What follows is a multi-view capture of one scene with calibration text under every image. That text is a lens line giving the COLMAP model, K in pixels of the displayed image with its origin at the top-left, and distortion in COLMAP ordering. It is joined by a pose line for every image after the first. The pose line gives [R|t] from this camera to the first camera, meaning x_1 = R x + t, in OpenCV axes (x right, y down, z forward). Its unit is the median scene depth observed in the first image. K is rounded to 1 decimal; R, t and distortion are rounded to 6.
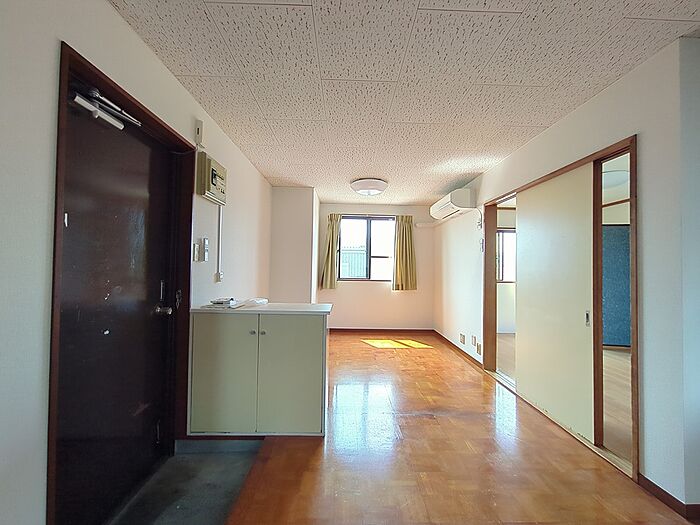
lens RADIAL K [[278.4, 0, 350.0], [0, 278.4, 261.9], [0, 0, 1]] dist [-0.000159, -0.000082]
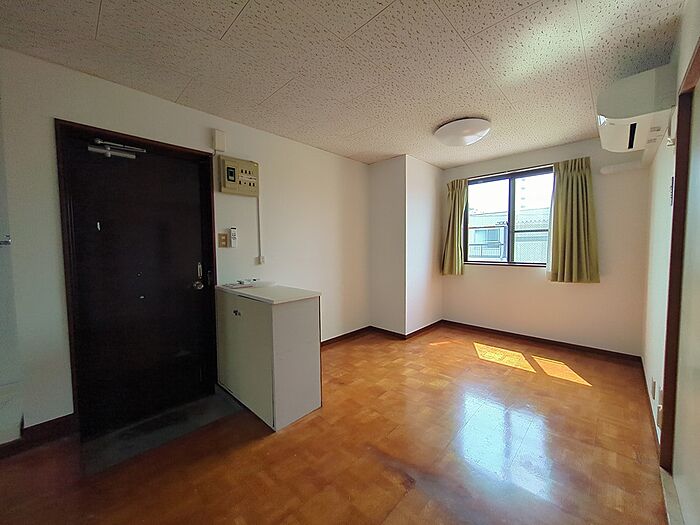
lens RADIAL K [[274.4, 0, 350.0], [0, 274.4, 262.5], [0, 0, 1]] dist [-0.001520, -0.000562]
pose [[0.704335, 0.014412, -0.709721, 0.587076], [0.036495, 0.997737, 0.056478, 0.012929], [0.708929, -0.065681, 0.702215, 0.459747]]
